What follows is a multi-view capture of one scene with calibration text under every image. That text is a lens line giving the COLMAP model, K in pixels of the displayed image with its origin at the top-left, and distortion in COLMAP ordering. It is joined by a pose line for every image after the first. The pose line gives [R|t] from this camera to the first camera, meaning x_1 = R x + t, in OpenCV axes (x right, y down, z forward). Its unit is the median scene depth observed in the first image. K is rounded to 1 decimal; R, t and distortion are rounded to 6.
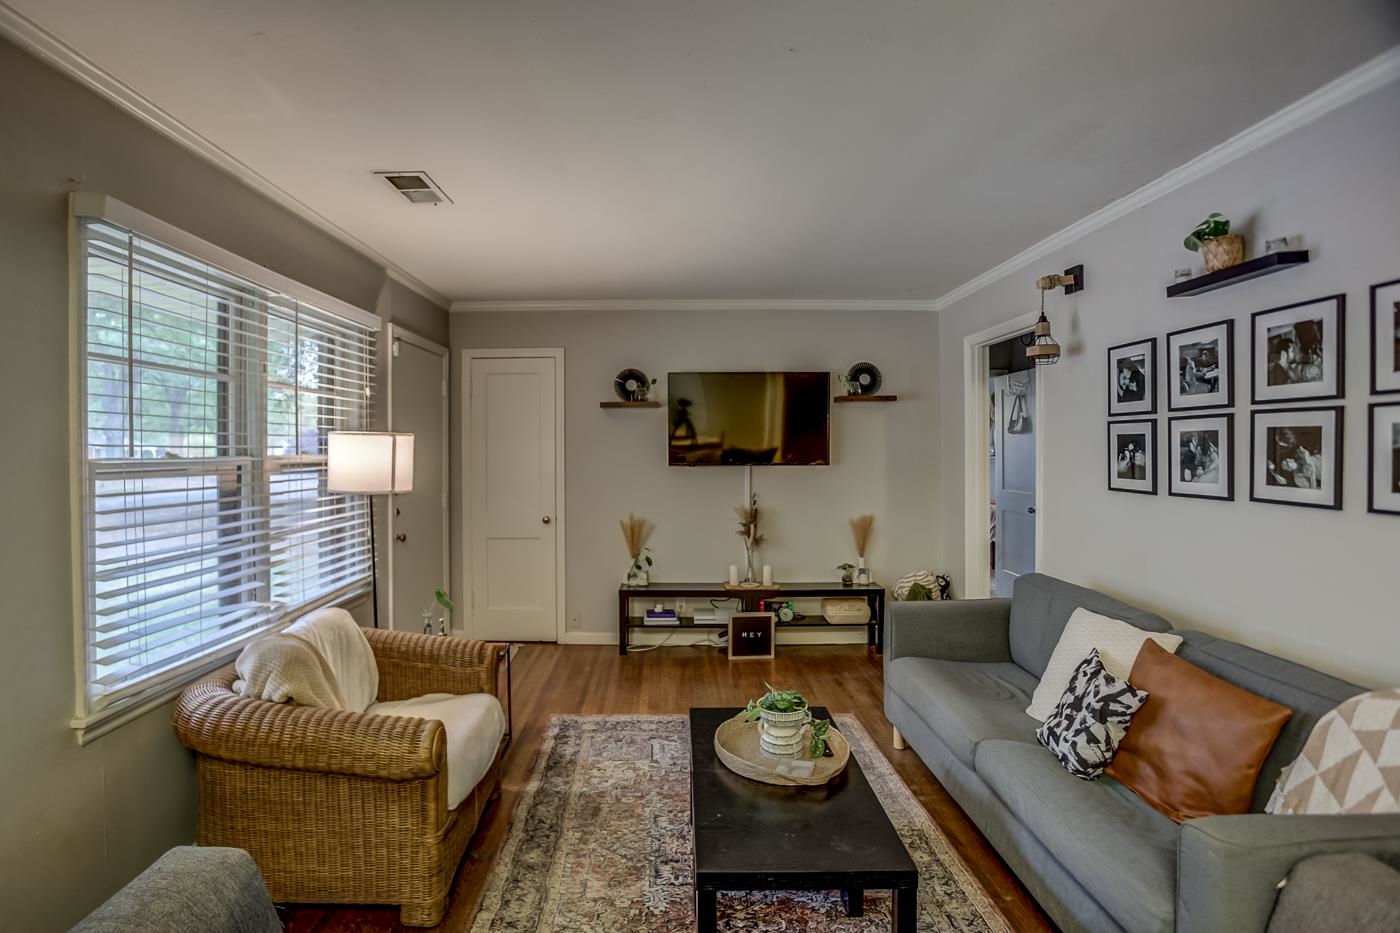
lens RADIAL K [[711.7, 0, 672.0], [0, 711.7, 464.1], [0, 0, 1]] dist [-0.074382, 0.029892]
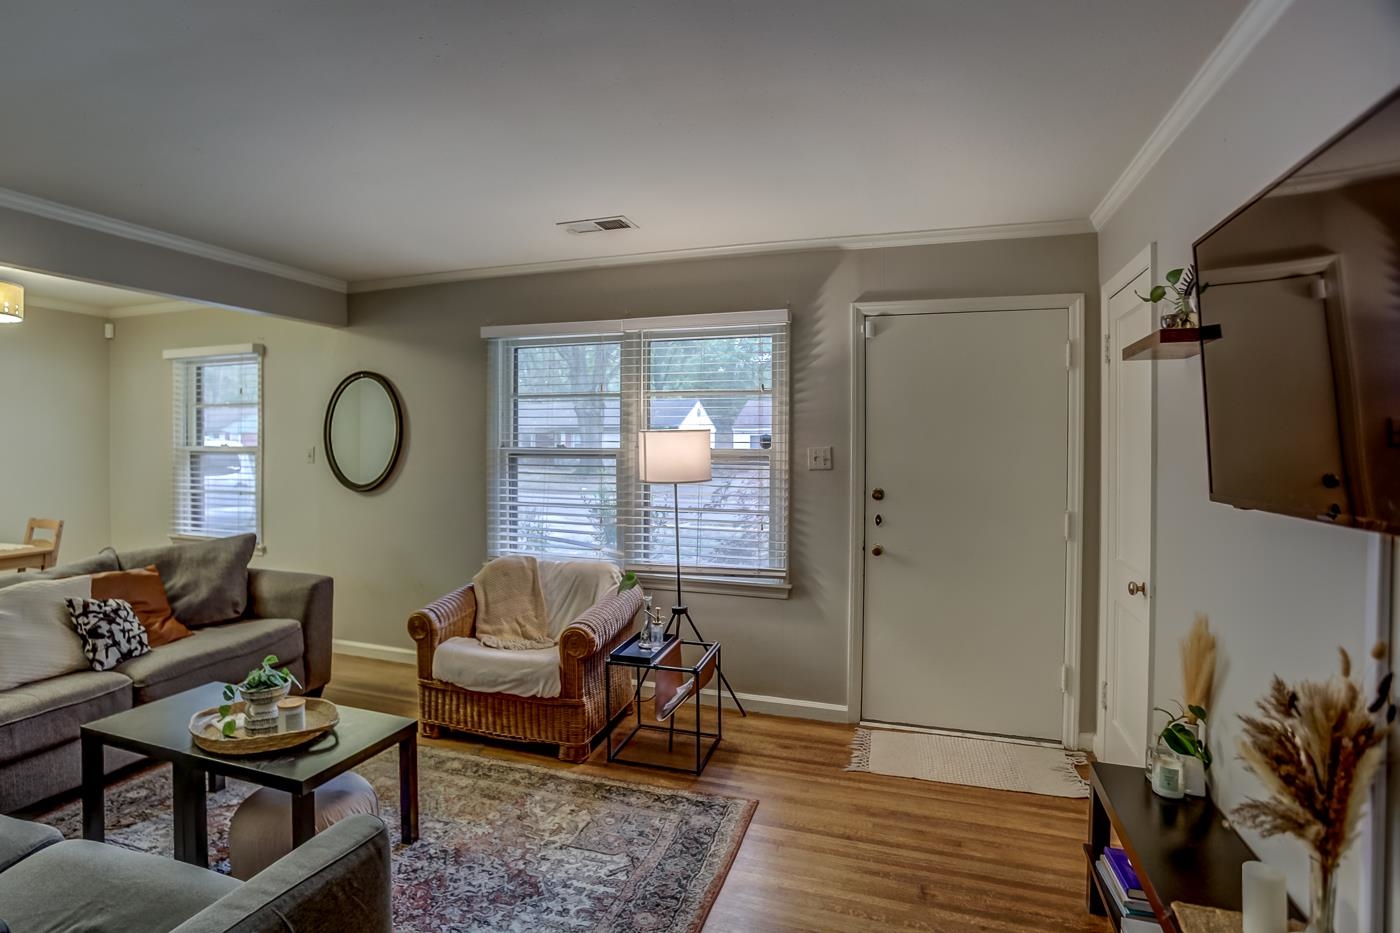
lens RADIAL K [[728.3, 0, 653.4], [0, 728.3, 442.9], [0, 0, 1]] dist [-0.079001, 0.037694]
pose [[-0.357746, 0.003402, -0.933813, 0.834394], [-0.022556, 0.999670, 0.012283, -0.044194], [0.933547, 0.025457, -0.357551, 1.690315]]
